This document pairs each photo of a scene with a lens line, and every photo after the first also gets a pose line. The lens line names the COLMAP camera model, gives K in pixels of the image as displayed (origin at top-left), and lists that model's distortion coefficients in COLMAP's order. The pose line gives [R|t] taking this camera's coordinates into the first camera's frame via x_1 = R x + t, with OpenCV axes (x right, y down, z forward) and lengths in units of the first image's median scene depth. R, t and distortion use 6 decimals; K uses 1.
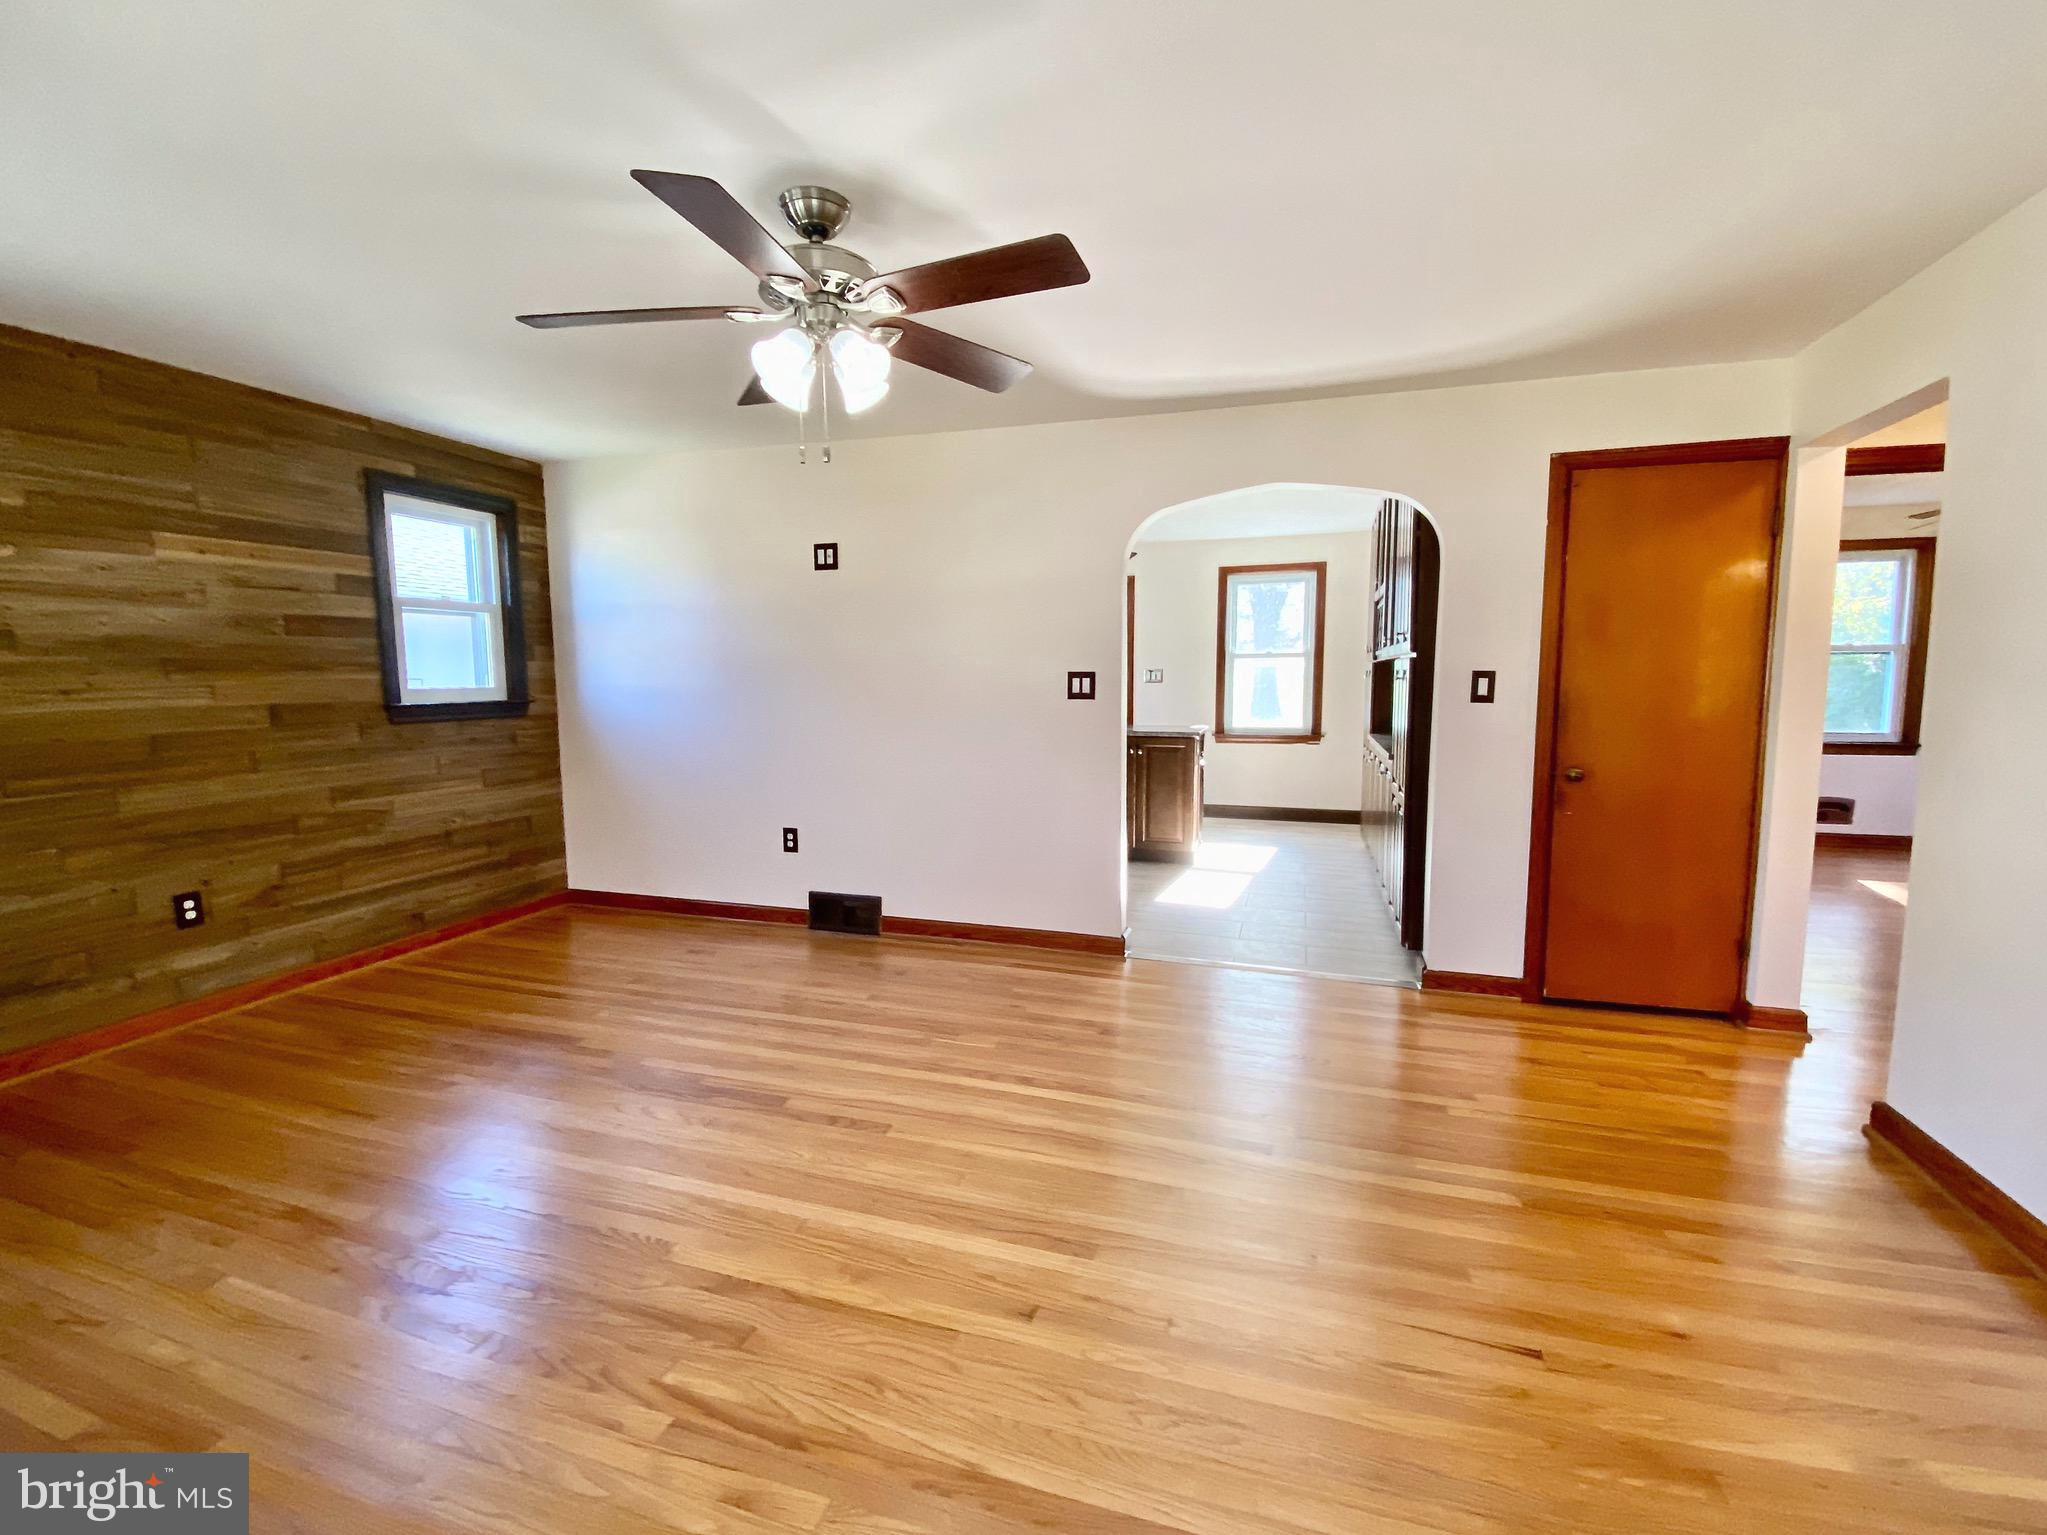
lens RADIAL K [[887.8, 0, 1029.1], [0, 887.8, 769.3], [0, 0, 1]] dist [0.024504, -0.023253]
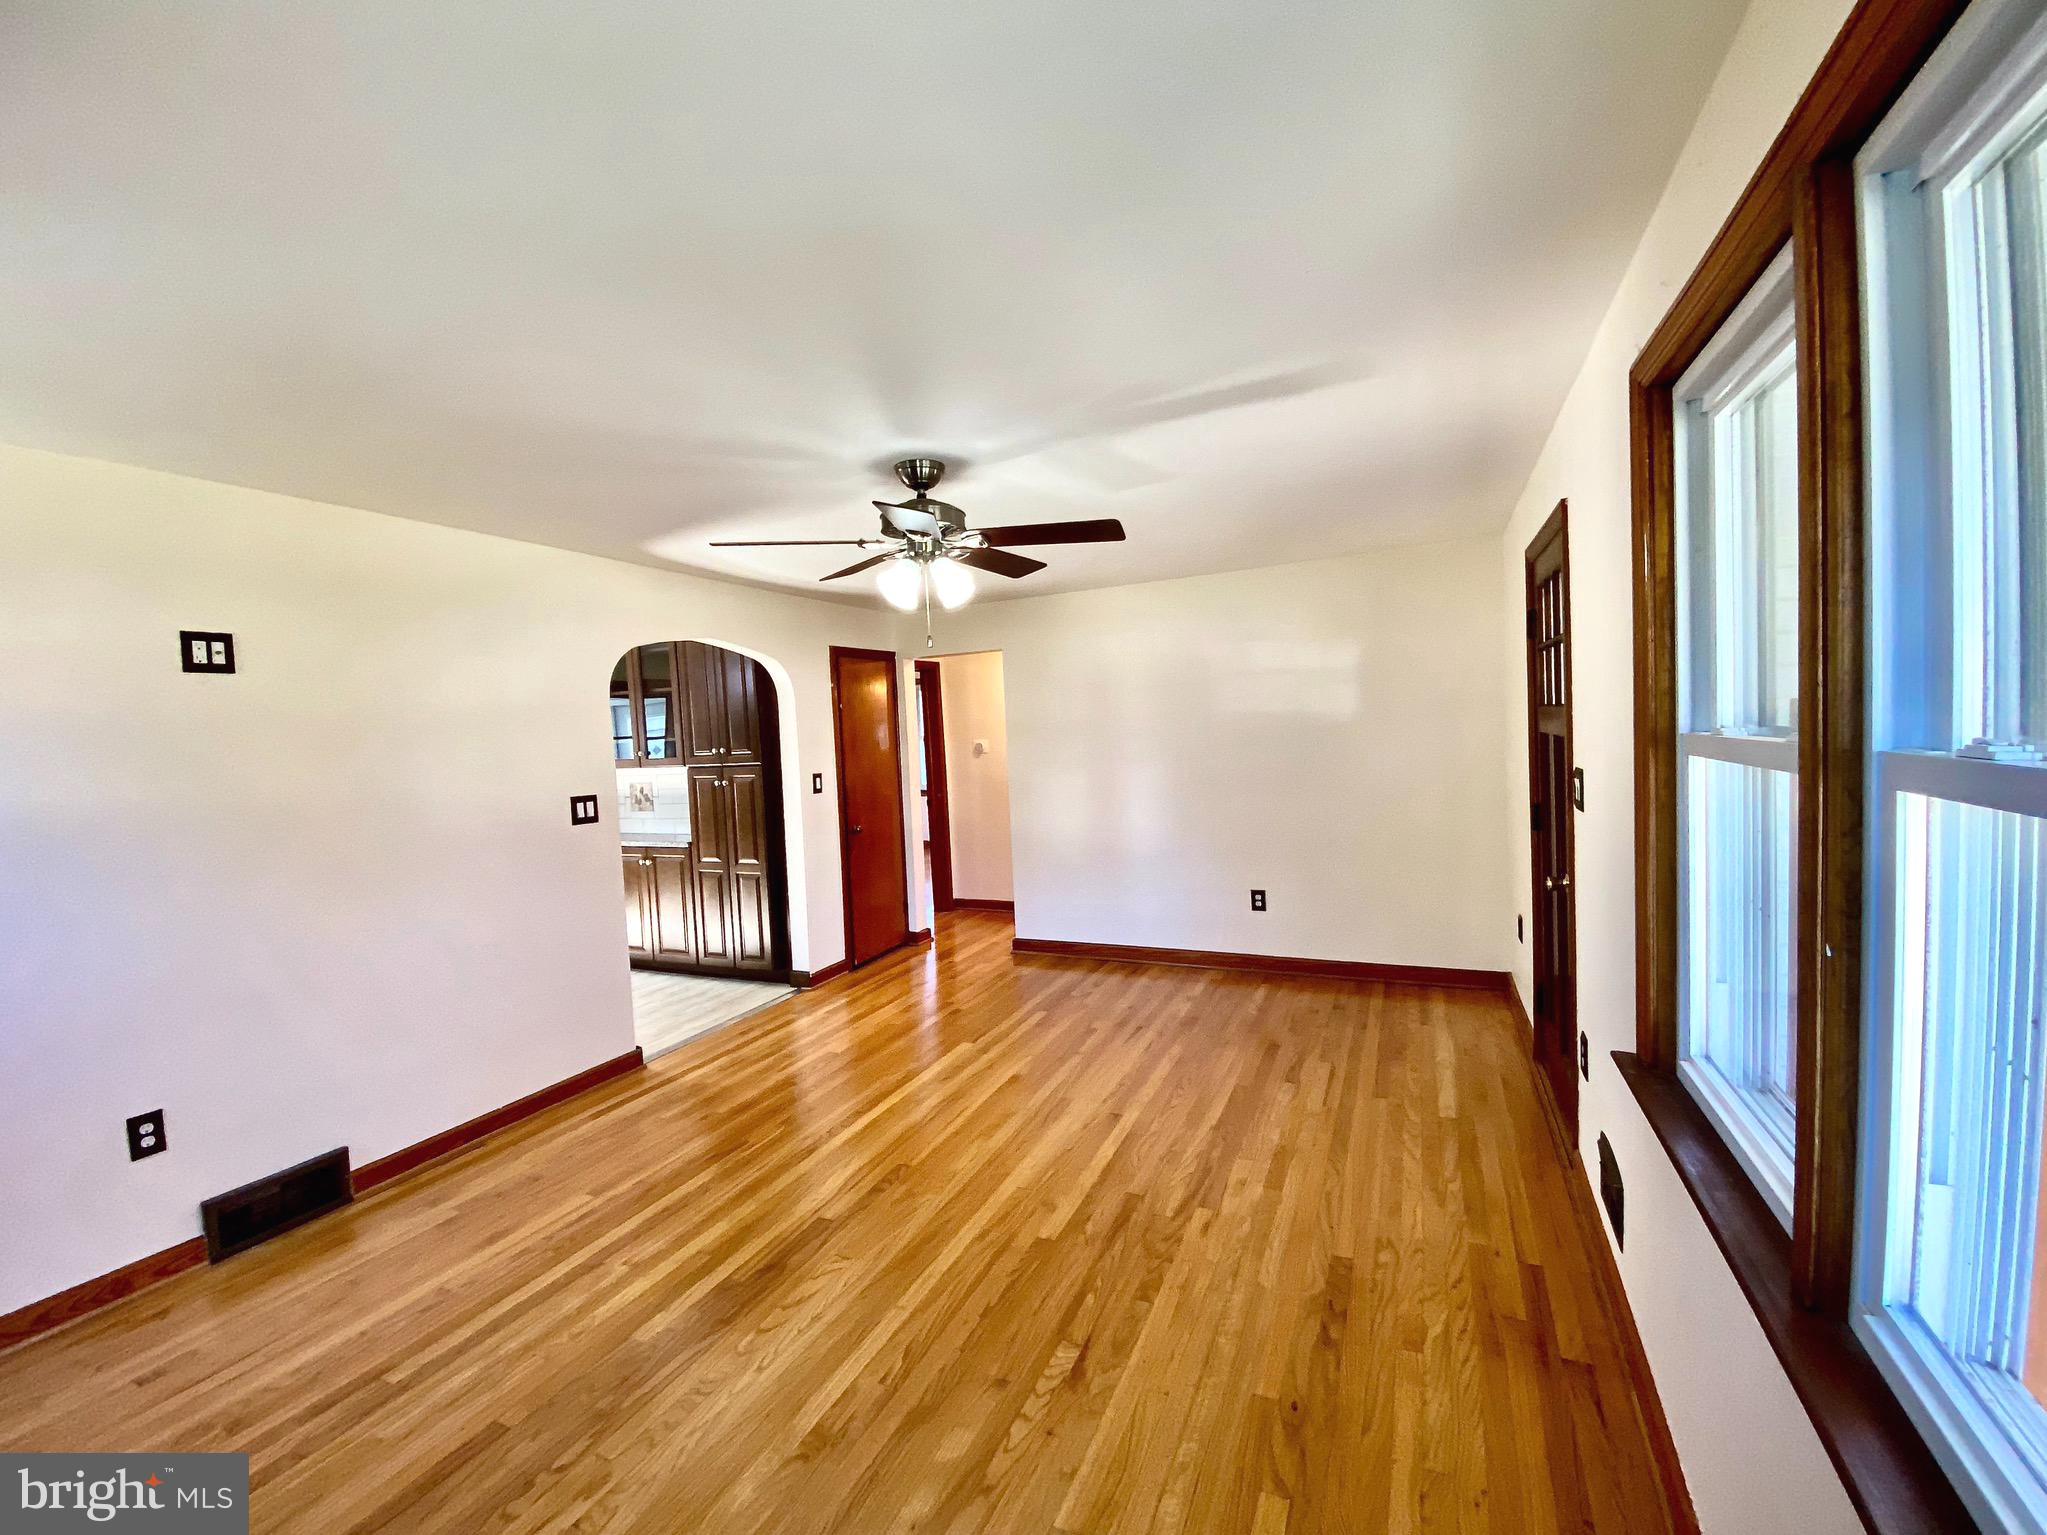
lens RADIAL K [[836.3, 0, 1034.4], [0, 836.3, 766.5], [0, 0, 1]] dist [0.028236, -0.026927]
pose [[0.119477, -0.043895, 0.991866, -0.890704], [0.154625, 0.987655, 0.025083, -0.097266], [-0.980722, 0.150370, 0.124789, 0.426351]]
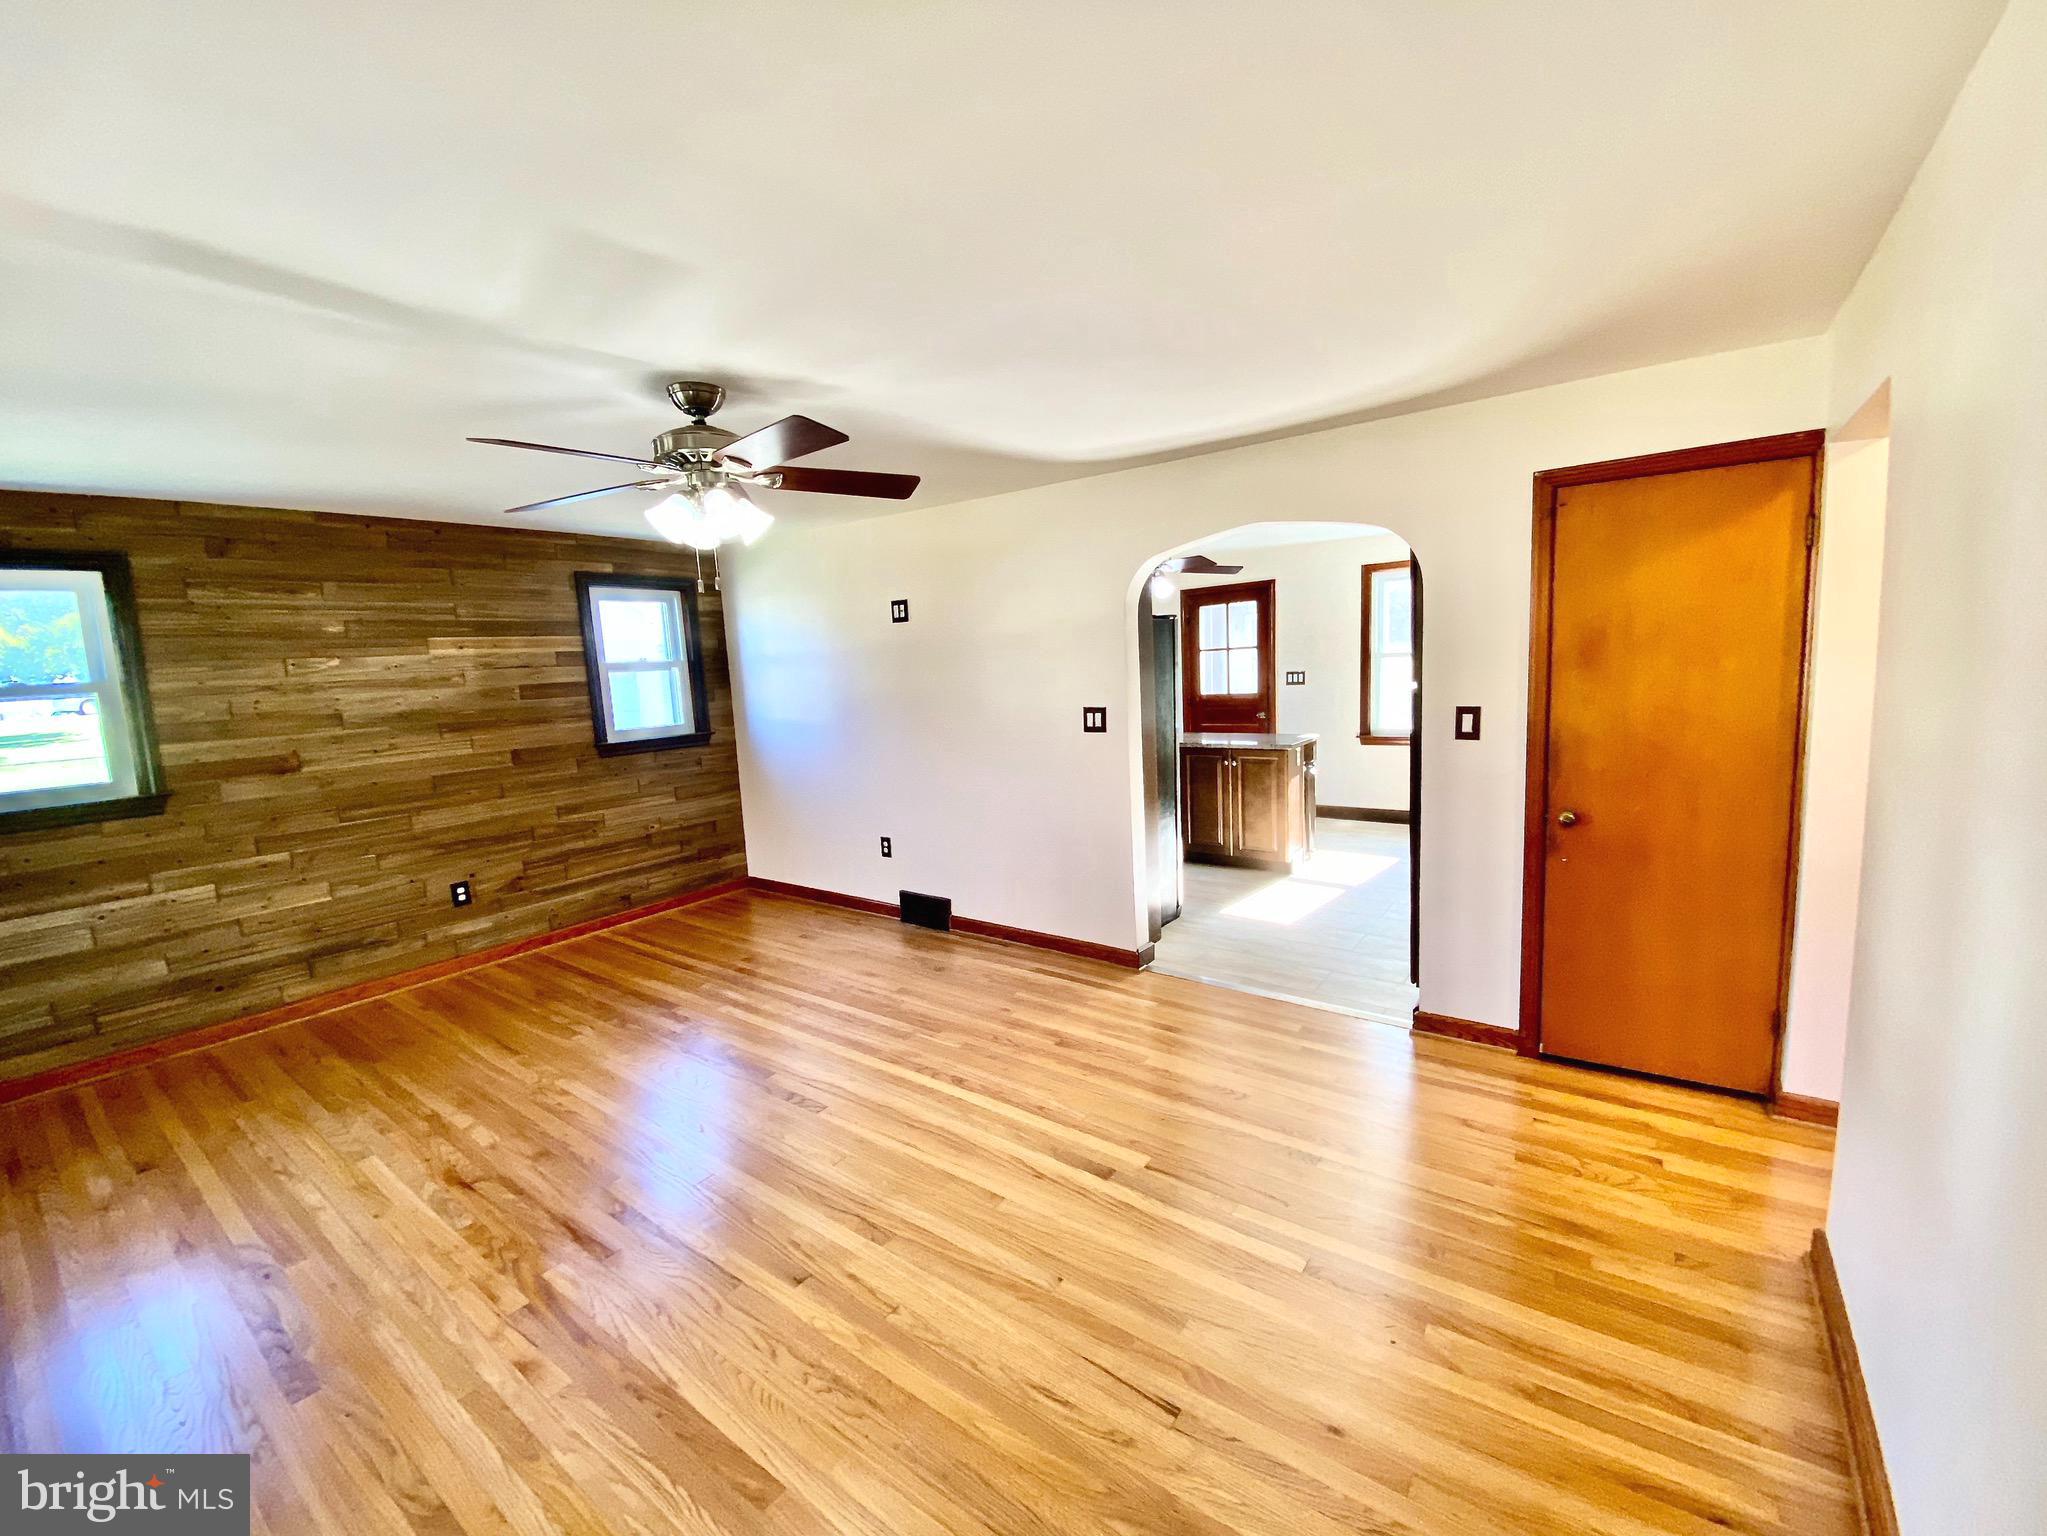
lens RADIAL K [[836.3, 0, 1034.4], [0, 836.3, 767.0], [0, 0, 1]] dist [0.028236, -0.026927]
pose [[0.945769, 0.001253, -0.324838, 0.356120], [0.008923, 0.999515, 0.029834, -0.074907], [0.324718, -0.031115, 0.945299, 0.002617]]
